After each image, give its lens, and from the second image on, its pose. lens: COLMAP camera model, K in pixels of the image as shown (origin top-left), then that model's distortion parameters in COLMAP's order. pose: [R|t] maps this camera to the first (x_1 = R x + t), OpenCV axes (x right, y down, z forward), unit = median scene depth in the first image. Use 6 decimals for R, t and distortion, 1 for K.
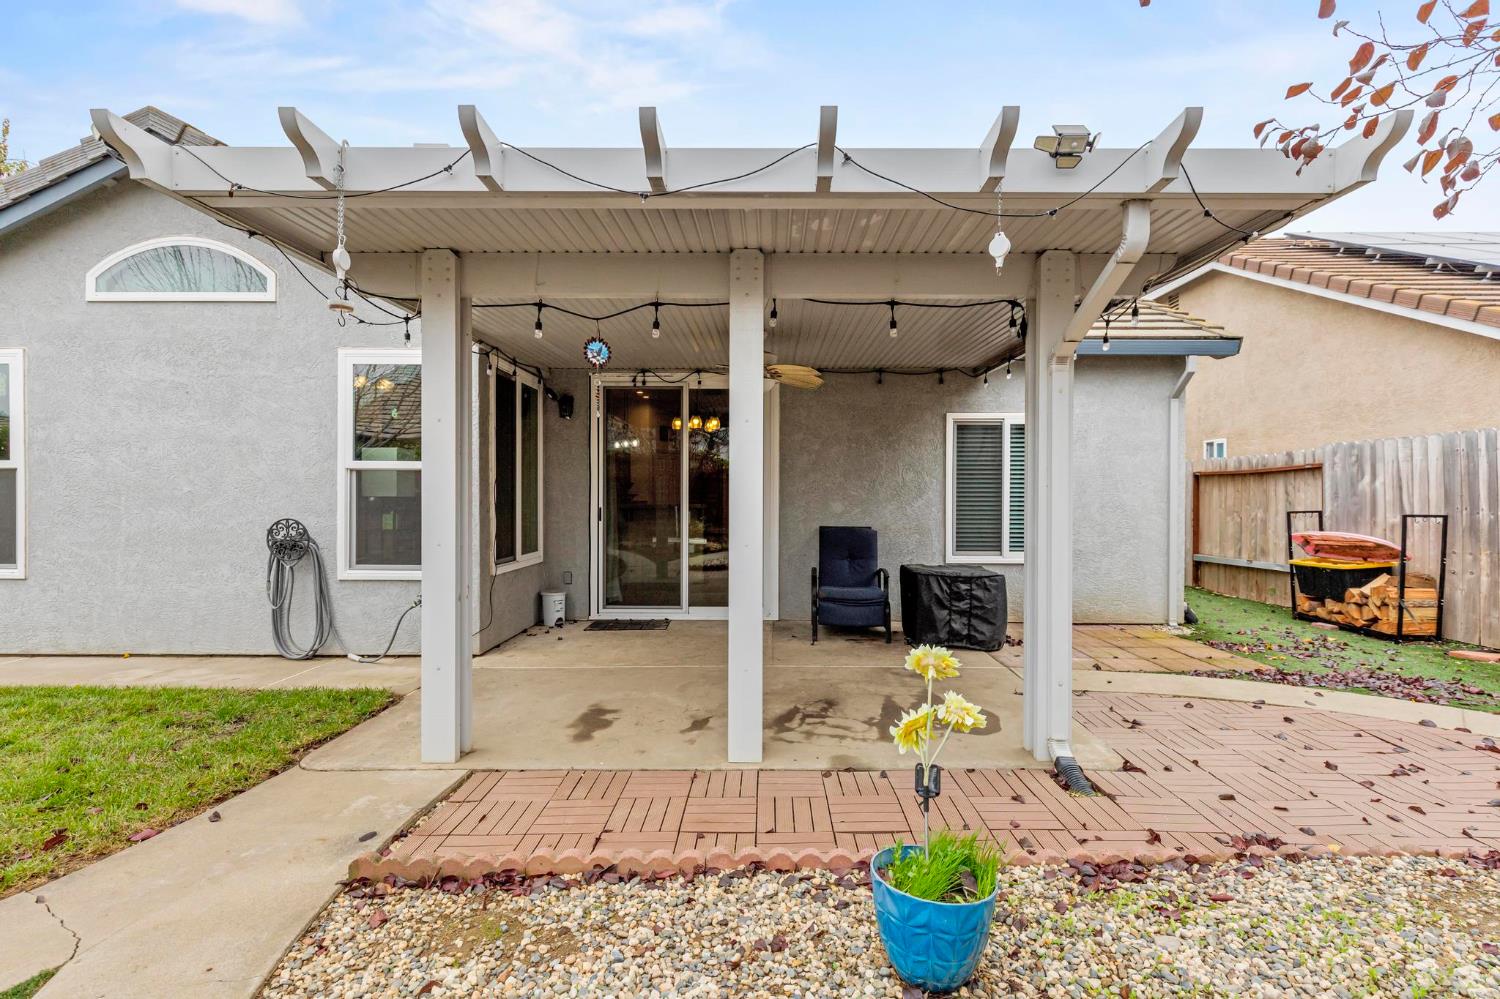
lens RADIAL K [[682.4, 0, 752.4], [0, 682.4, 493.7], [0, 0, 1]] dist [0.005096, -0.001241]
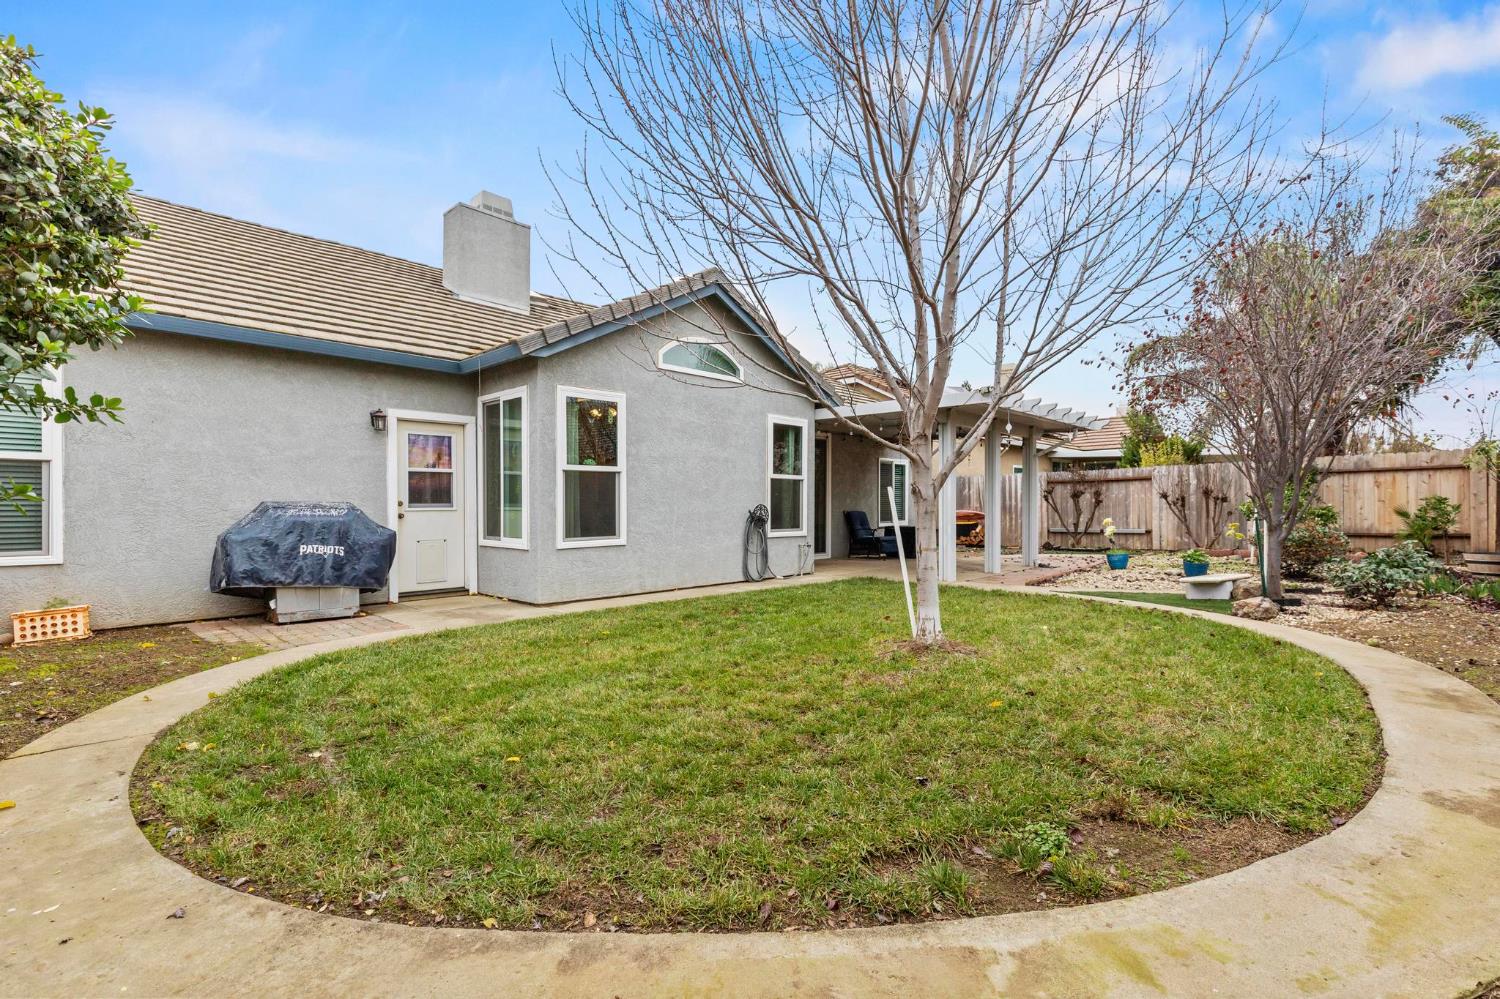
lens RADIAL K [[682.4, 0, 749.1], [0, 682.4, 505.7], [0, 0, 1]] dist [0.005096, -0.001241]
pose [[0.690949, -0.005916, 0.722879, -1.966362], [0.007775, 0.999969, 0.000752, 0.037750], [-0.722861, 0.005100, 0.690974, -0.244618]]
